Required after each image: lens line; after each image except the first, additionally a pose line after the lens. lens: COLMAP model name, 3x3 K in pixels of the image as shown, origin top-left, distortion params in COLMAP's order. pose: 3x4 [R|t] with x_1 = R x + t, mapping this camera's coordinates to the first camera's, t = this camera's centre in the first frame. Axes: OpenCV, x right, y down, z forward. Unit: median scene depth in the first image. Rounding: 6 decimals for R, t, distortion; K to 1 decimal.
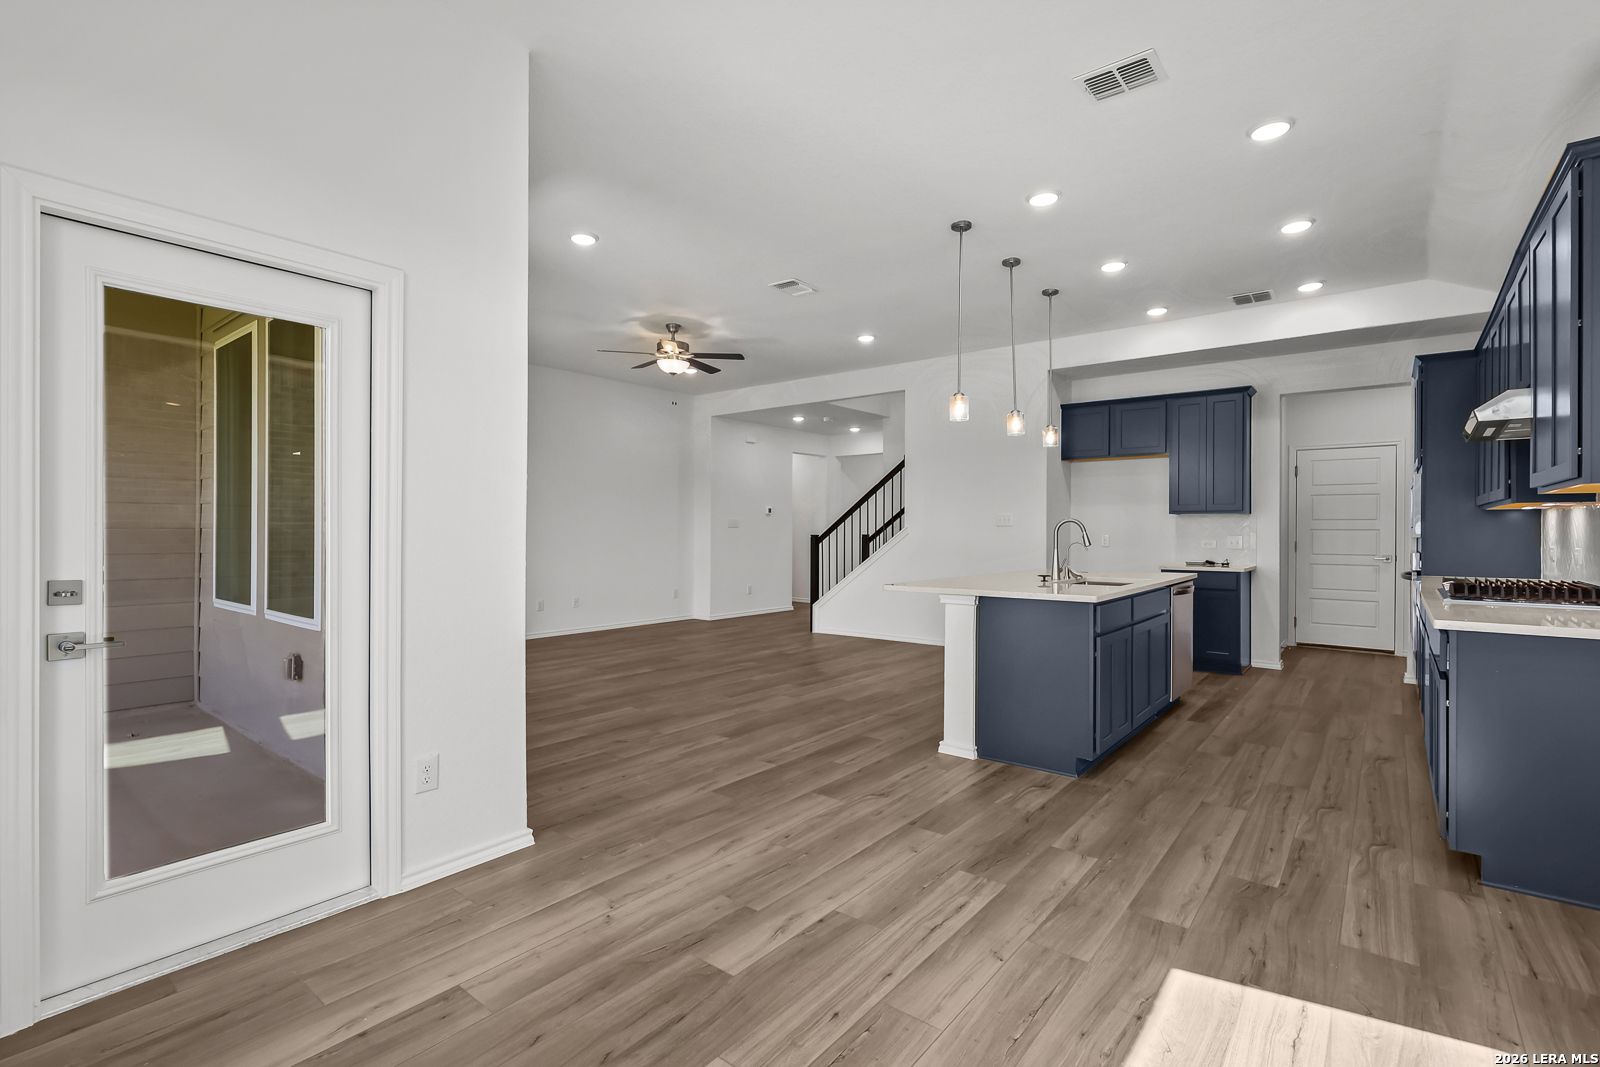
lens RADIAL K [[738.0, 0, 795.2], [0, 738.0, 533.2], [0, 0, 1]] dist [-0.002244, 0.000085]
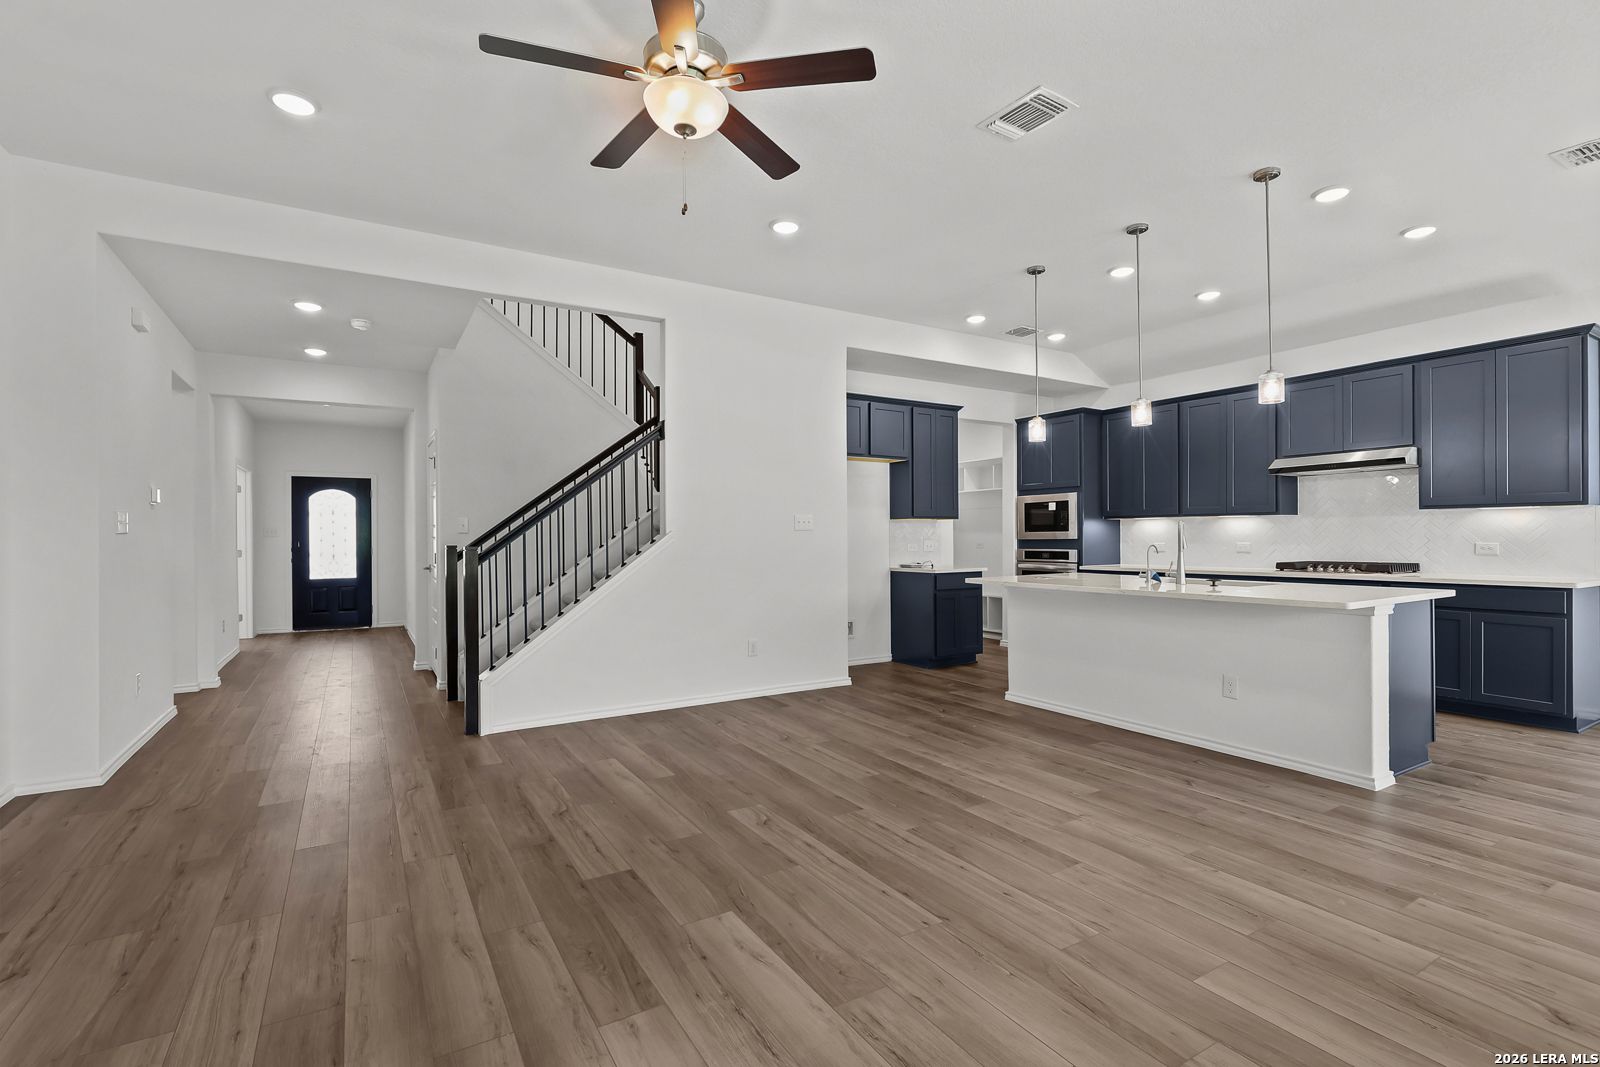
lens RADIAL K [[738.0, 0, 795.2], [0, 738.0, 533.2], [0, 0, 1]] dist [-0.002244, 0.000085]
pose [[0.350278, 0.001180, 0.936645, -0.519188], [0.009935, 0.999938, -0.004976, -0.002073], [-0.936593, 0.011048, 0.350245, 0.824423]]
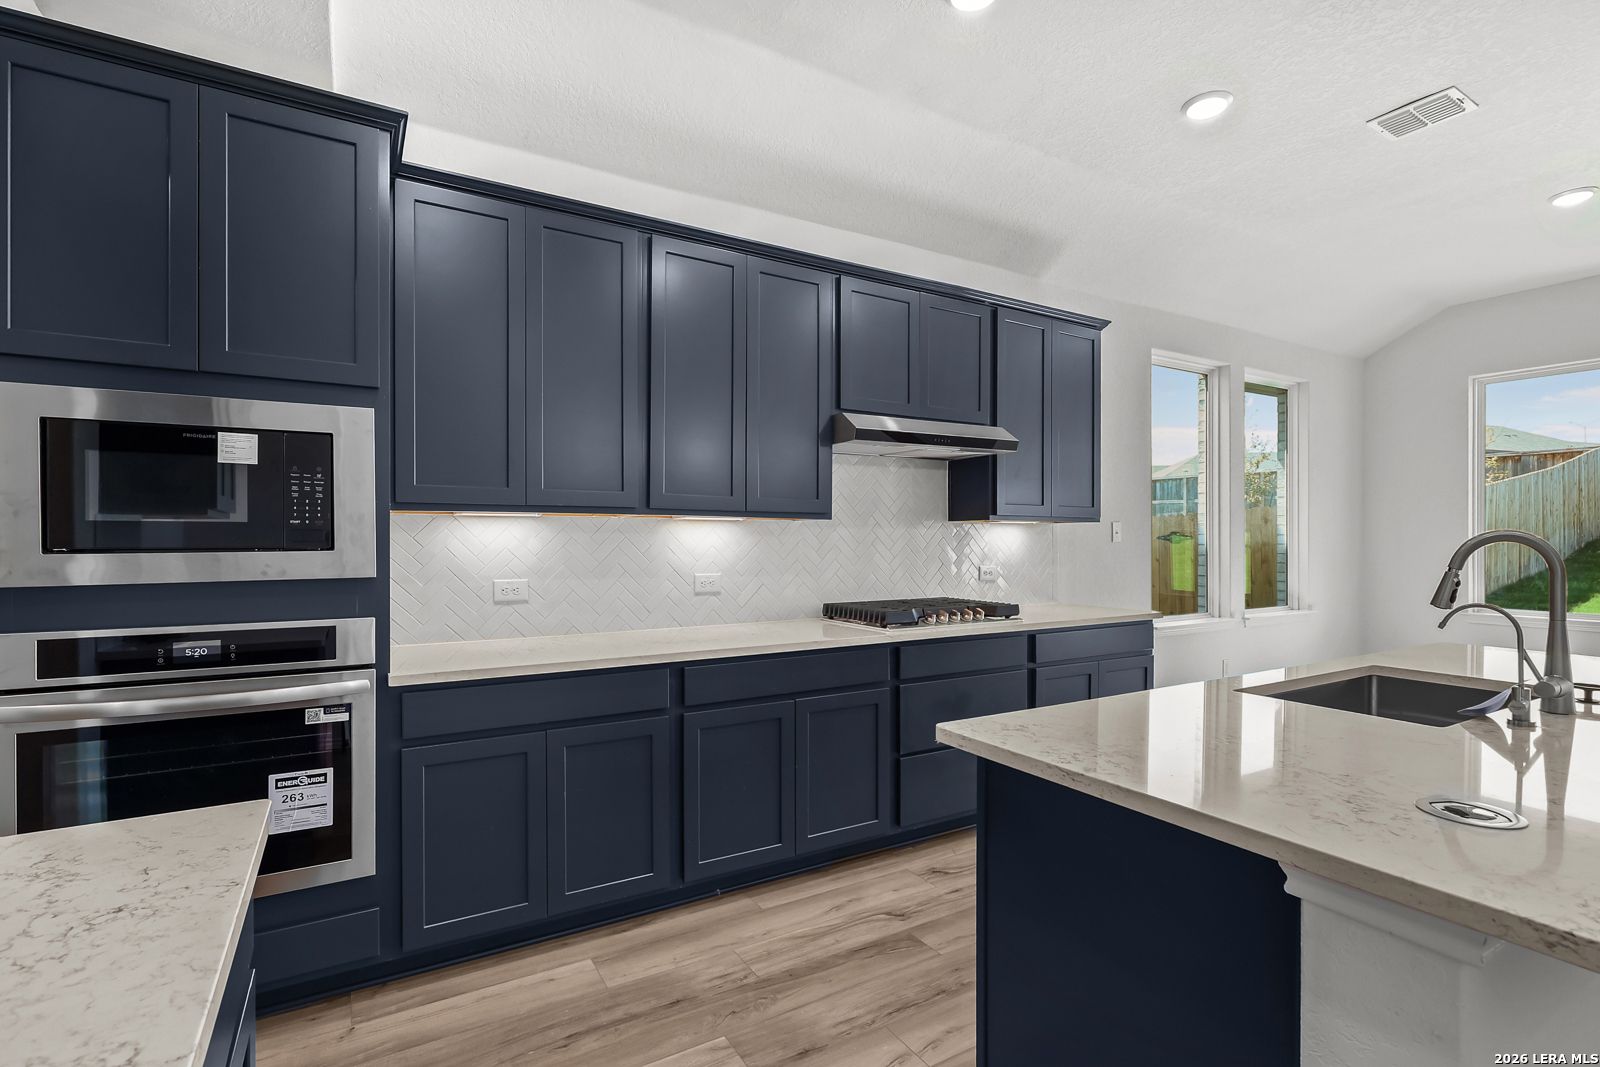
lens RADIAL K [[747.8, 0, 803.0], [0, 747.8, 543.2], [0, 0, 1]] dist [-0.003882, 0.000144]
pose [[-0.936623, -0.004259, 0.350312, 0.405095], [-0.001561, 0.999967, 0.007982, -0.012073], [-0.350334, 0.006929, -0.936599, 1.046604]]
